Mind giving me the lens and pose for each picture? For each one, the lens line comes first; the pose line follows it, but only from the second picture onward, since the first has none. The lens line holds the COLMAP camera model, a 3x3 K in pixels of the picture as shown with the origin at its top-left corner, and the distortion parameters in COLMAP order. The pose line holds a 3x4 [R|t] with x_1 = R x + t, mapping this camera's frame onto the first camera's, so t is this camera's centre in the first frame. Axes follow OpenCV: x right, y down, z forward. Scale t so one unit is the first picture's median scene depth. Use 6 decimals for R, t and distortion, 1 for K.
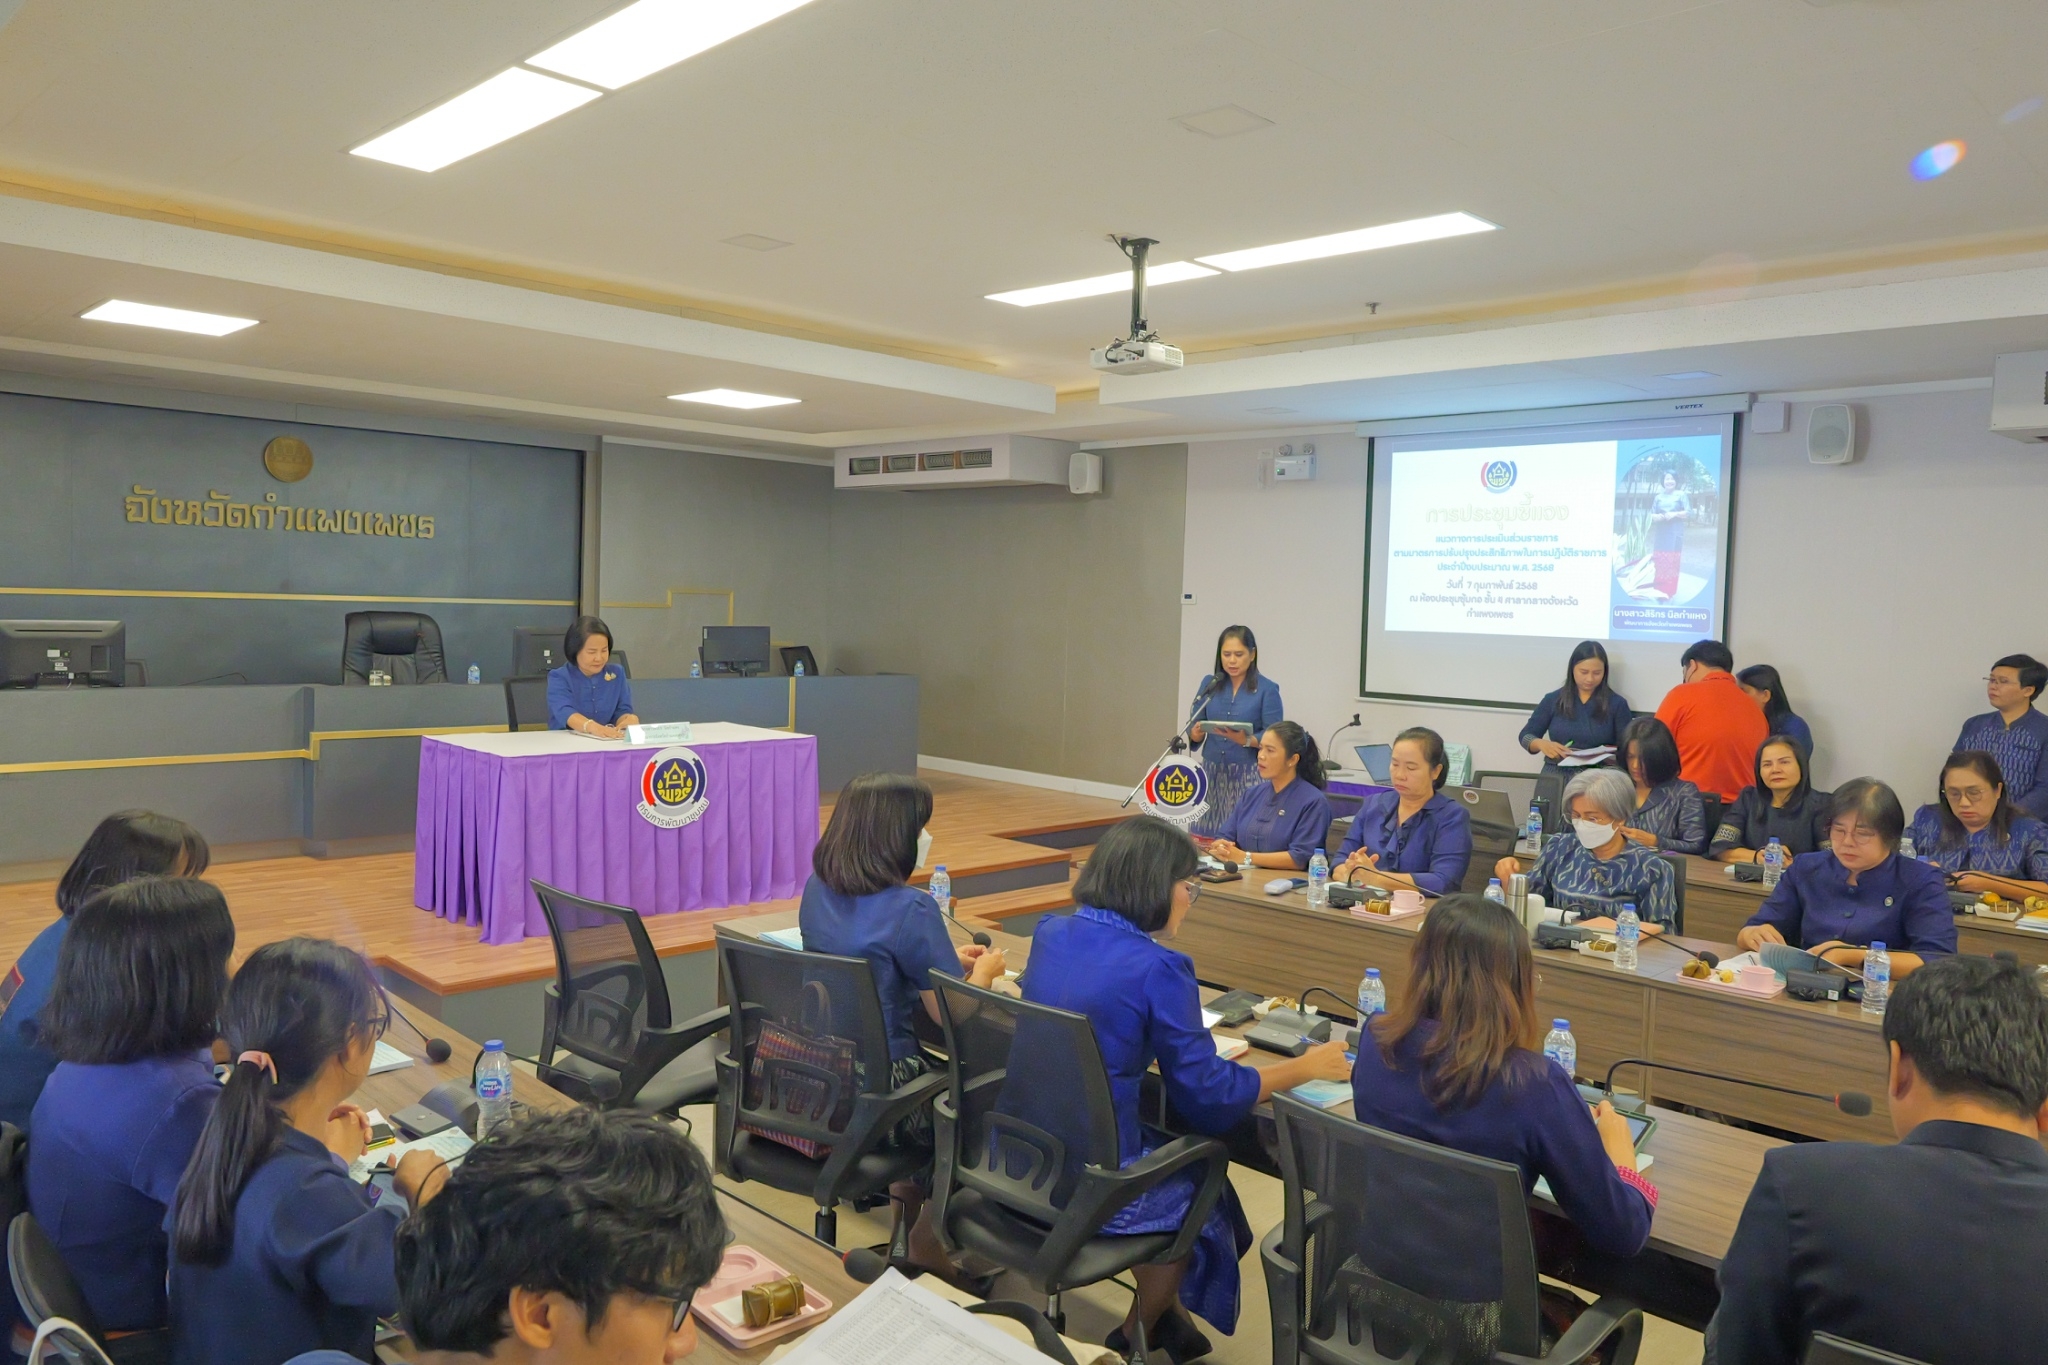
lens RADIAL K [[1455.3, 0, 1024.0], [0, 1455.3, 682.5], [0, 0, 1]] dist [0.002779, 0.005119]
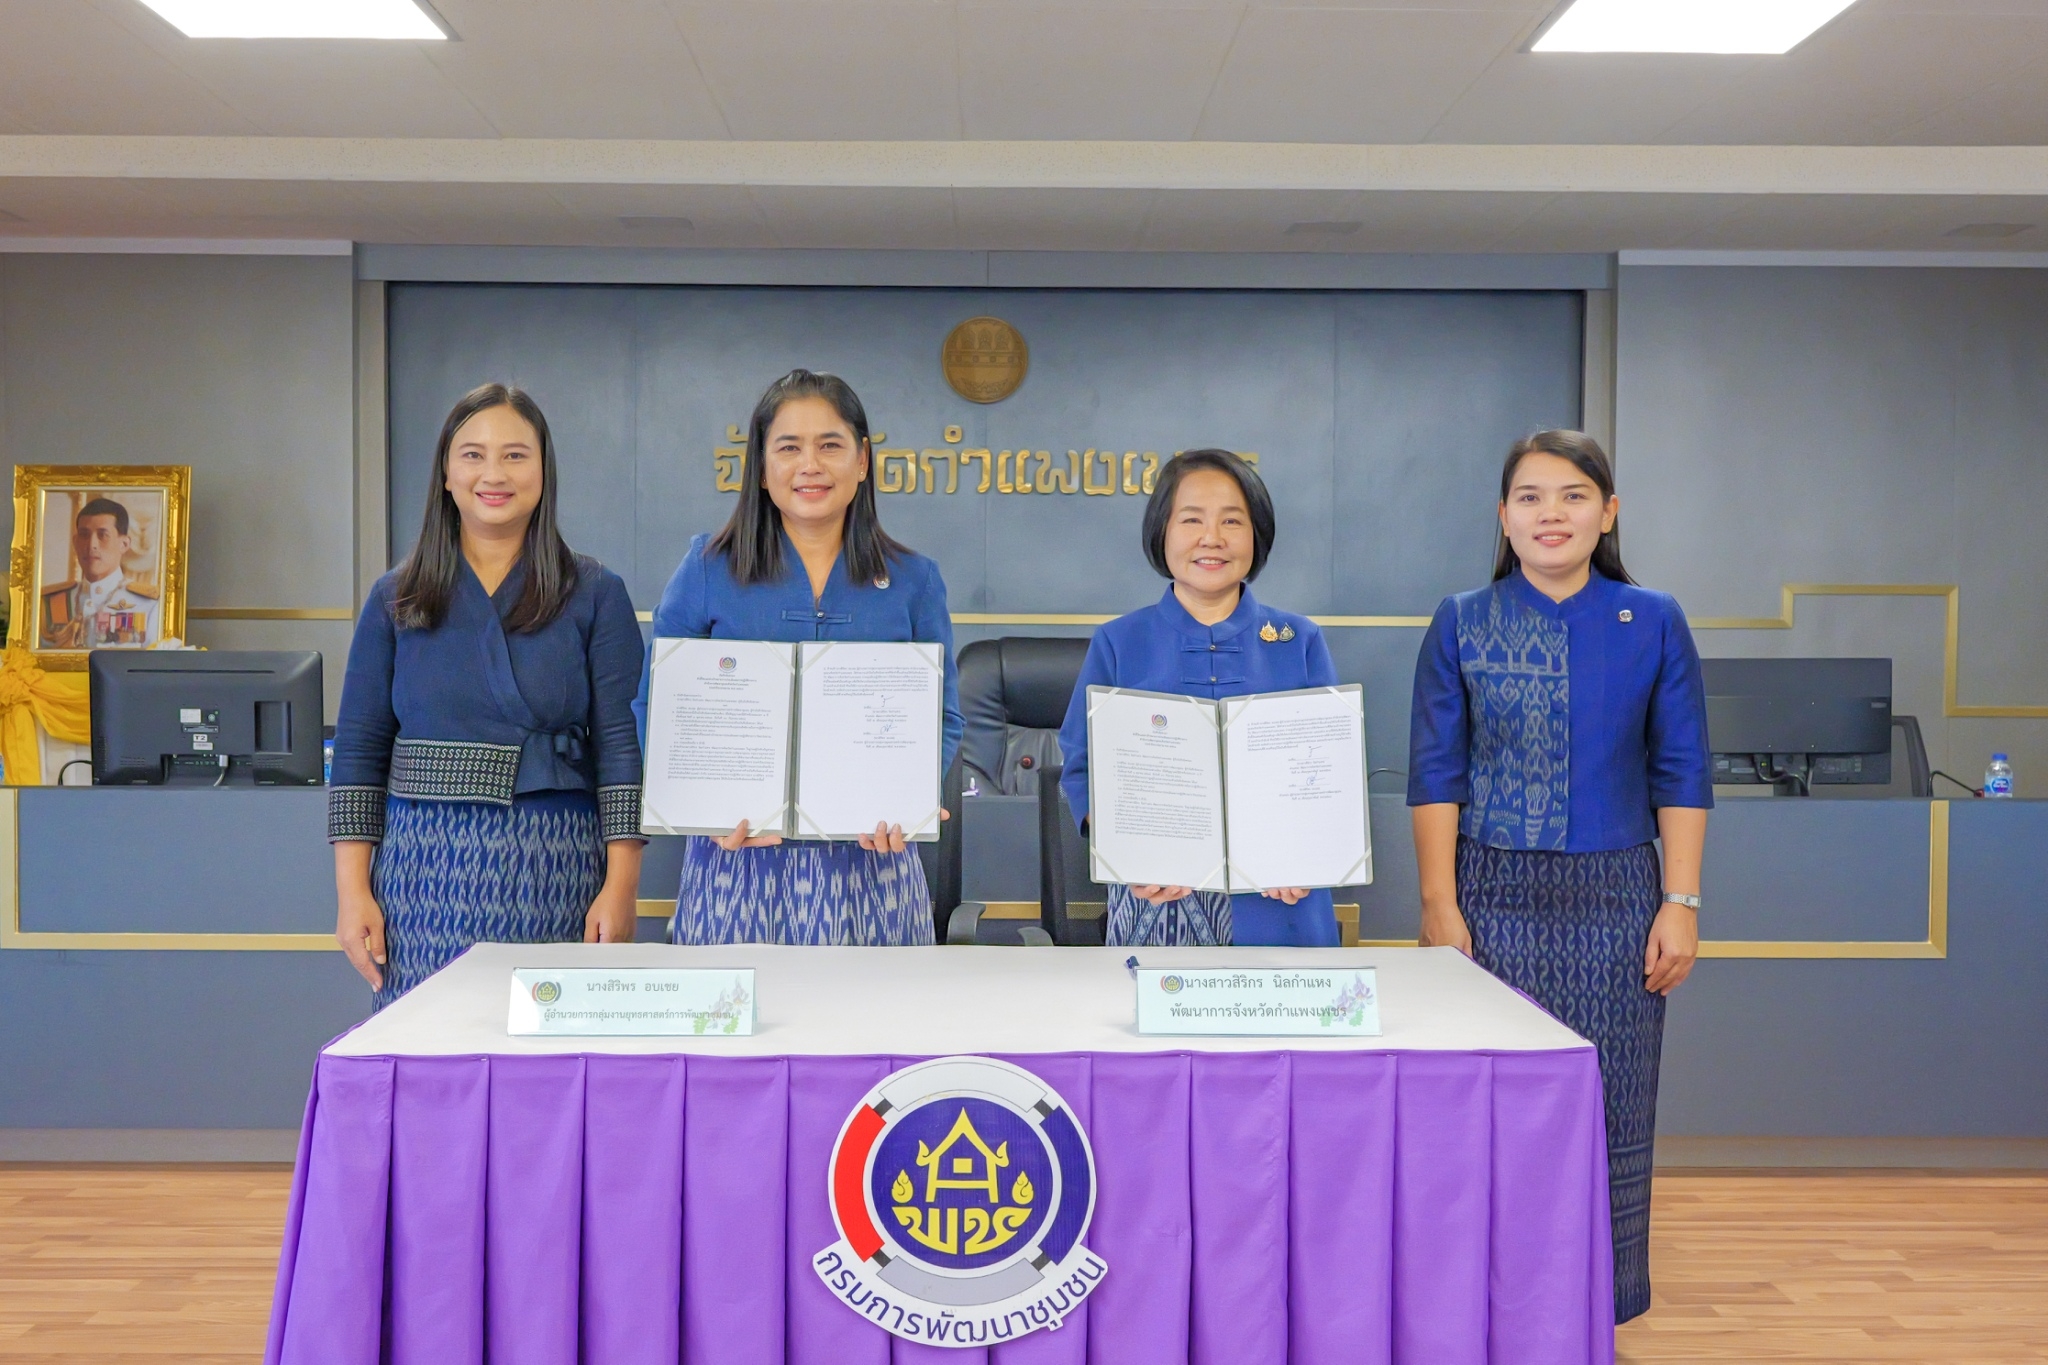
lens RADIAL K [[2016.1, 0, 1015.4], [0, 2016.1, 681.5], [0, 0, 1]] dist [0.000971, -0.002165]
pose [[0.719040, -0.008956, -0.694911, 0.035885], [-0.021768, 0.999136, -0.035400, -0.013927], [0.694627, 0.040581, 0.718224, 0.719968]]
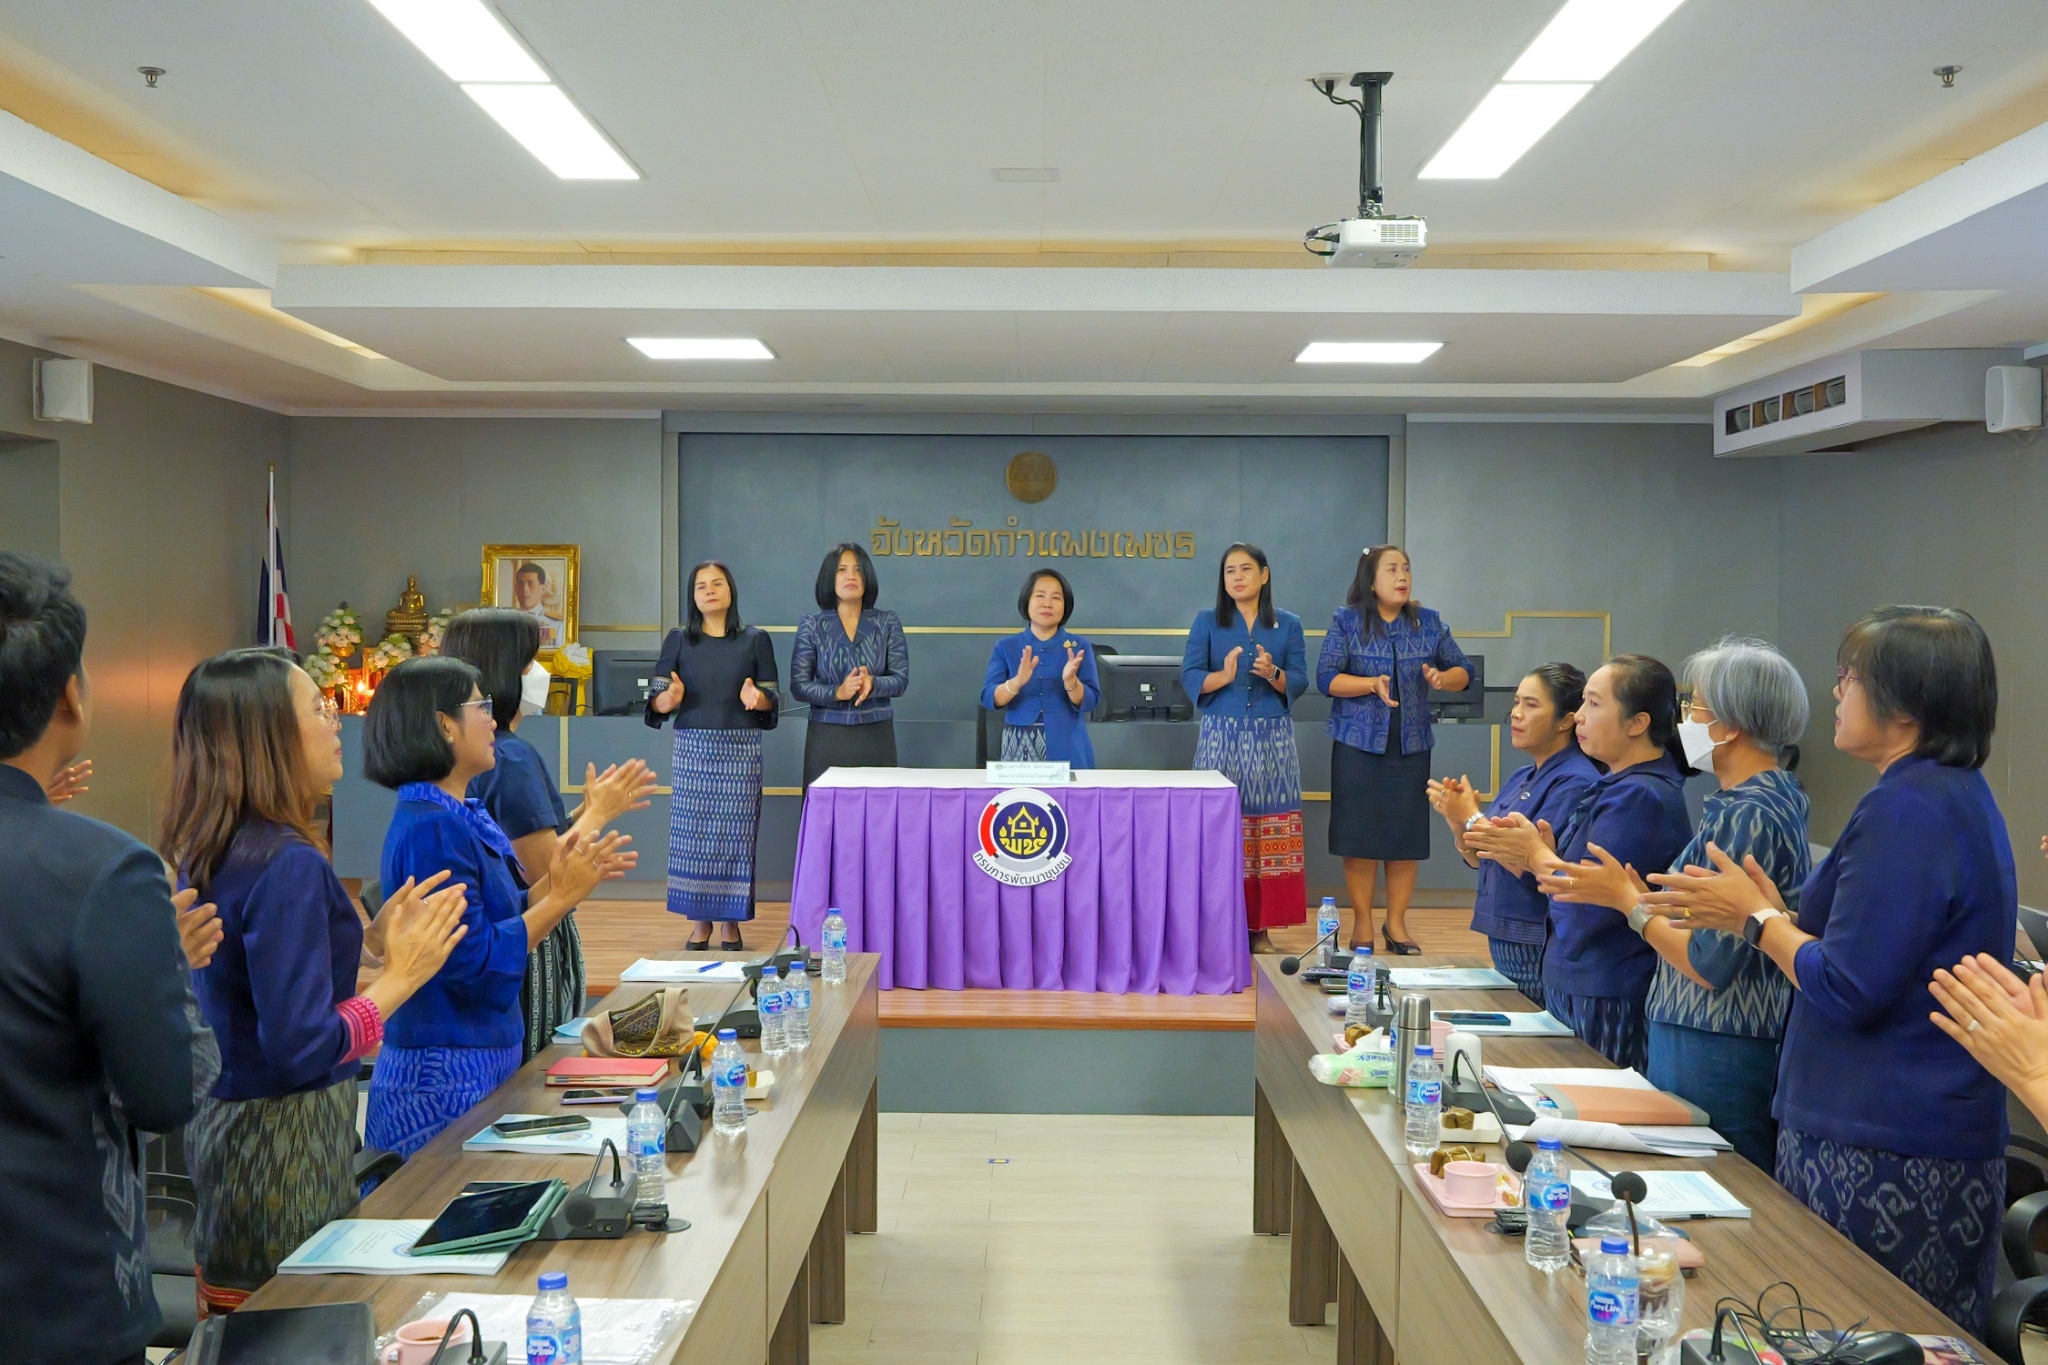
lens RADIAL K [[2016.1, 0, 1015.4], [0, 2016.1, 681.5], [0, 0, 1]] dist [0.000971, -0.002165]
pose [[0.698572, -0.005839, -0.715516, 0.577281], [-0.023501, 0.999240, -0.031098, 0.019008], [0.715154, 0.038539, 0.697904, 0.187452]]
